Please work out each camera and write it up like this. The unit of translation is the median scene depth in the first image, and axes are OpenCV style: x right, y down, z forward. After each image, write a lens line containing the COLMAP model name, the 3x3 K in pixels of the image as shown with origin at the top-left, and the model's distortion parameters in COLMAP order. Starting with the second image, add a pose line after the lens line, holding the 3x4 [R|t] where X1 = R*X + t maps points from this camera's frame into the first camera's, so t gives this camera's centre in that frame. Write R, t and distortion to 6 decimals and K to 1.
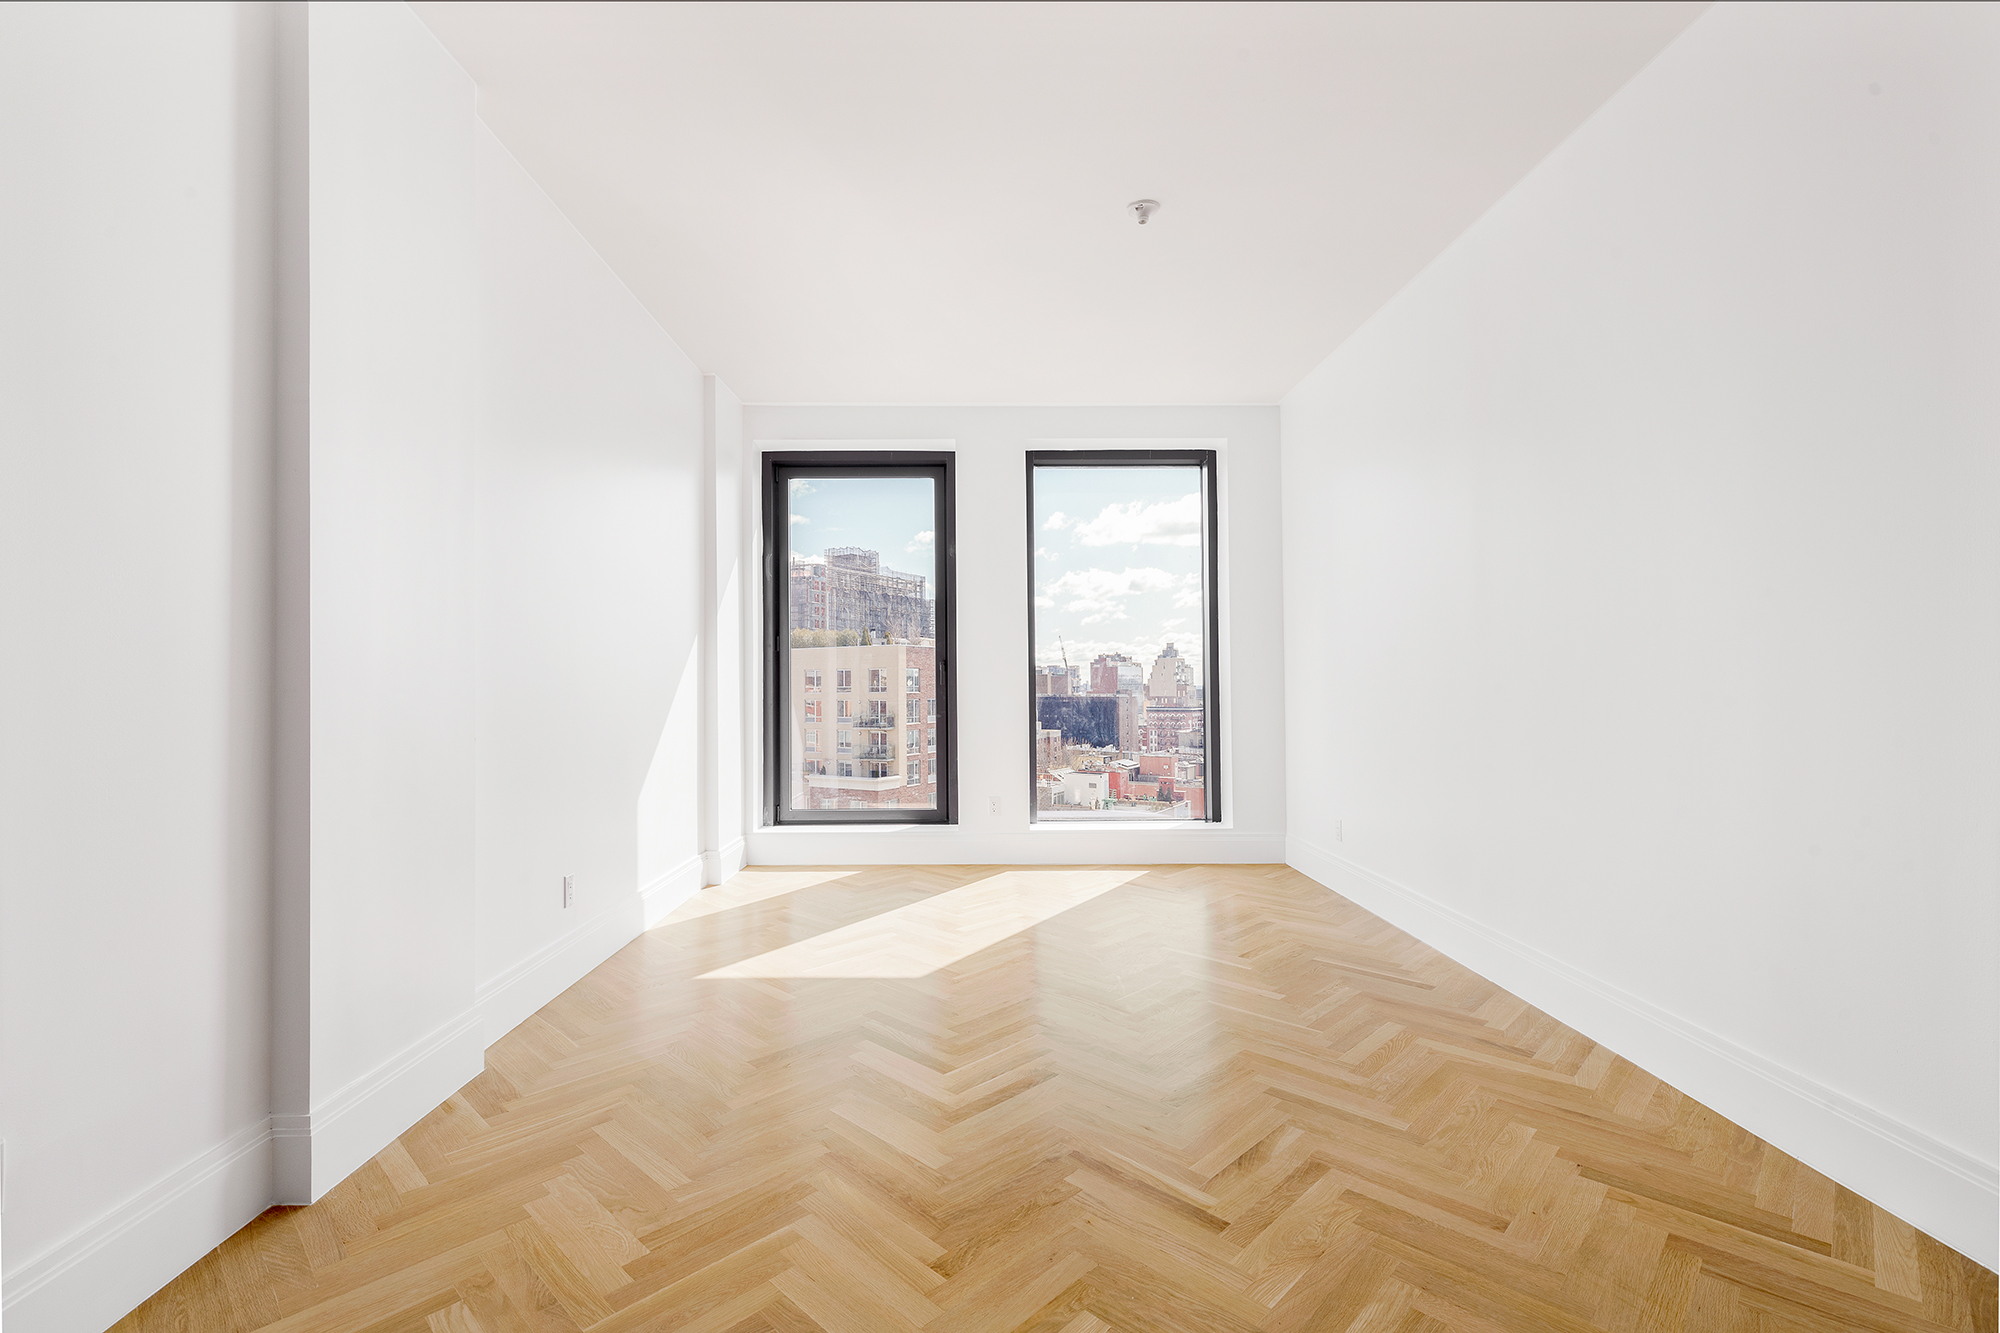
lens RADIAL K [[898.0, 0, 996.2], [0, 898.0, 659.3], [0, 0, 1]] dist [0.000435, 0.000179]
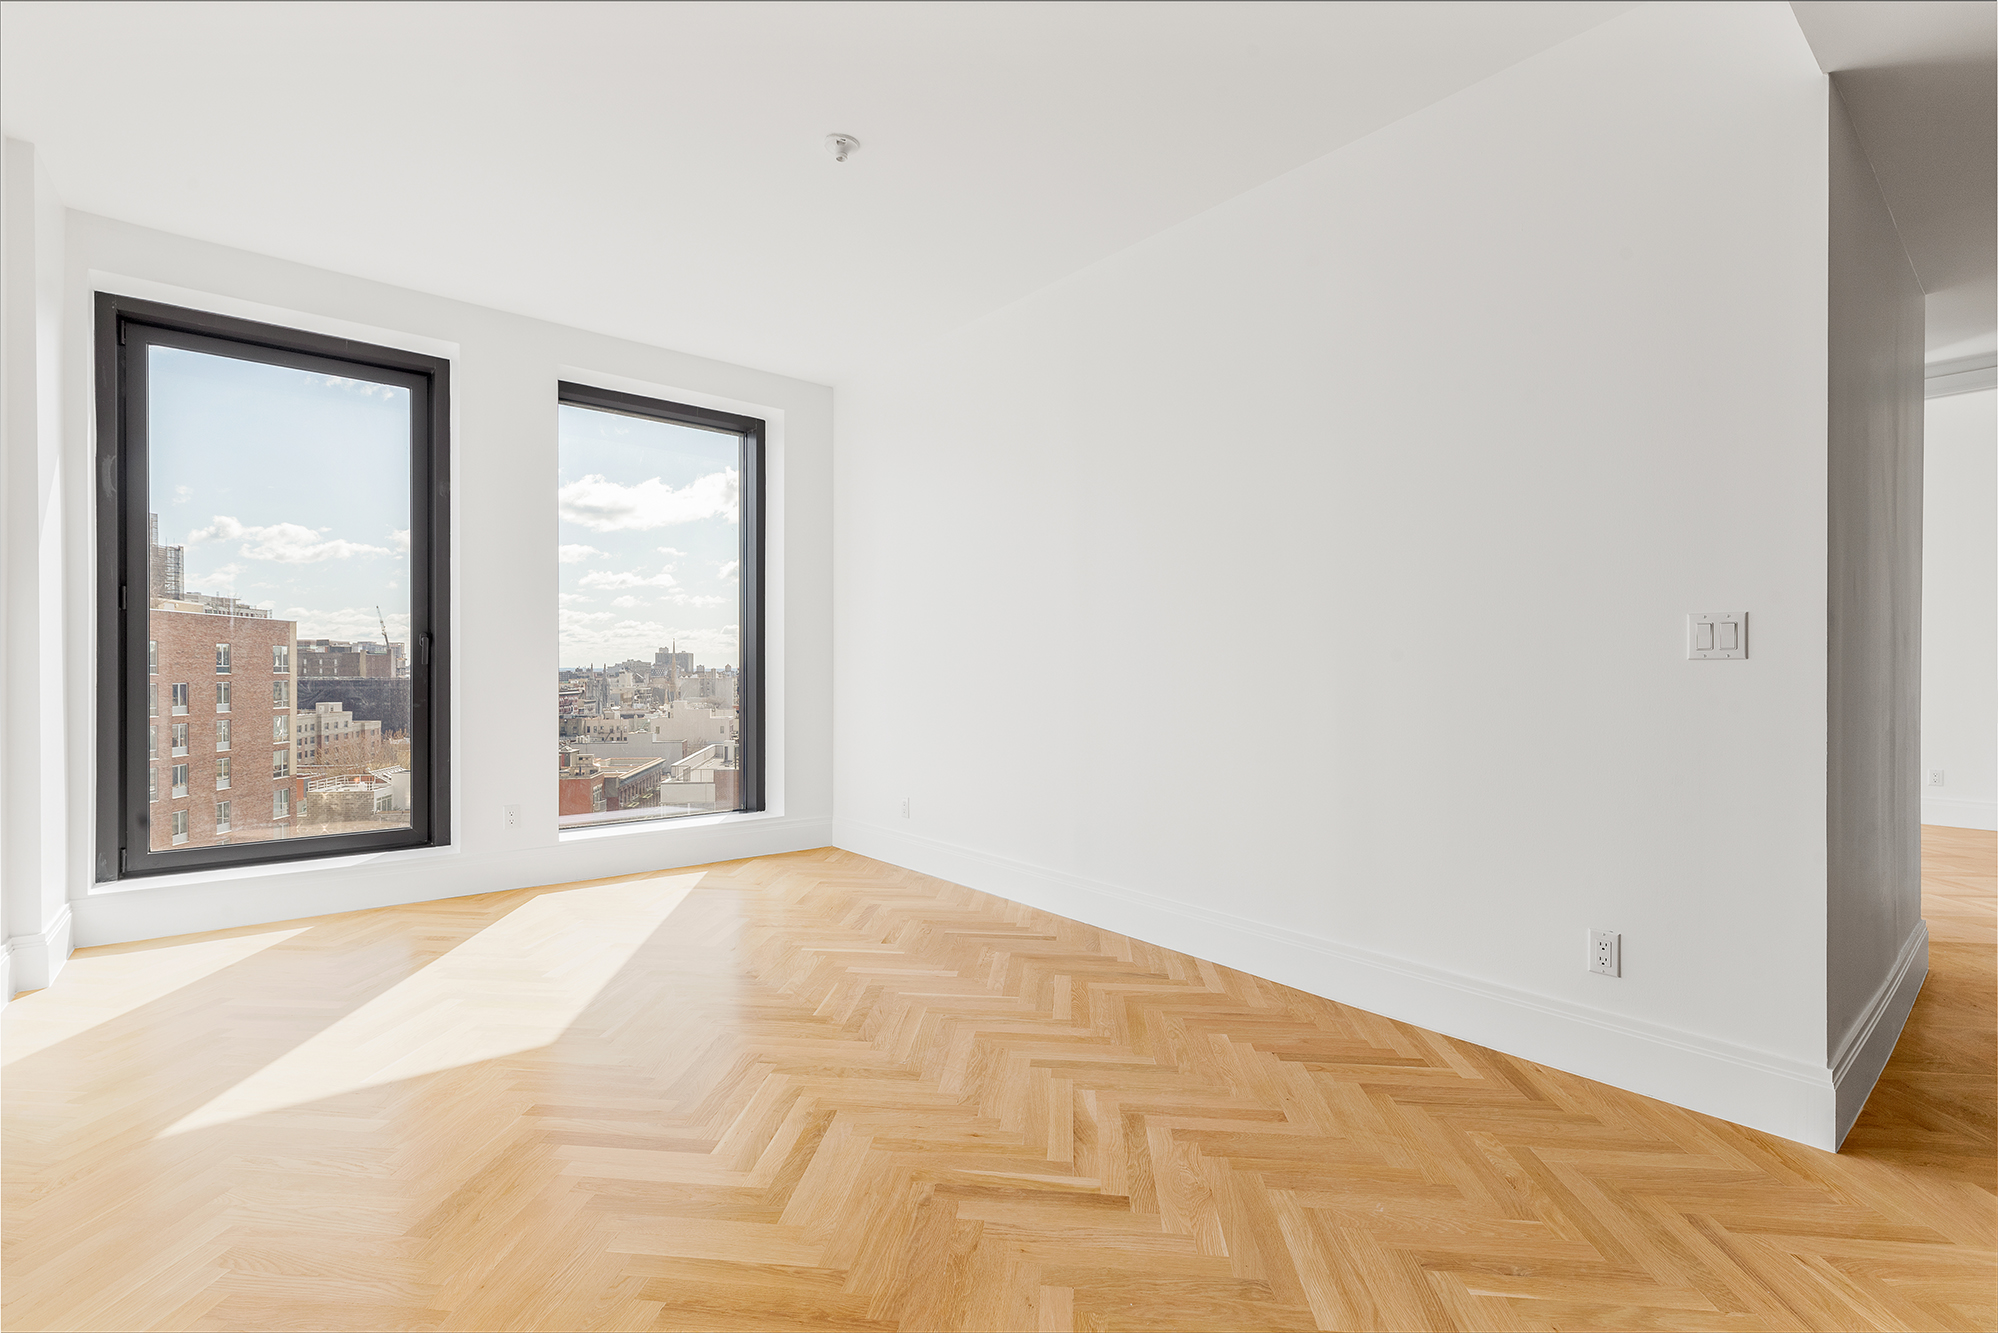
lens RADIAL K [[896.9, 0, 999.0], [0, 896.9, 666.5], [0, 0, 1]] dist [0.001828, 0.000339]
pose [[0.775891, 0.009684, 0.630792, -0.282742], [-0.026435, 0.999503, 0.017172, 0.007003], [-0.630313, -0.029998, 0.775762, 0.179438]]
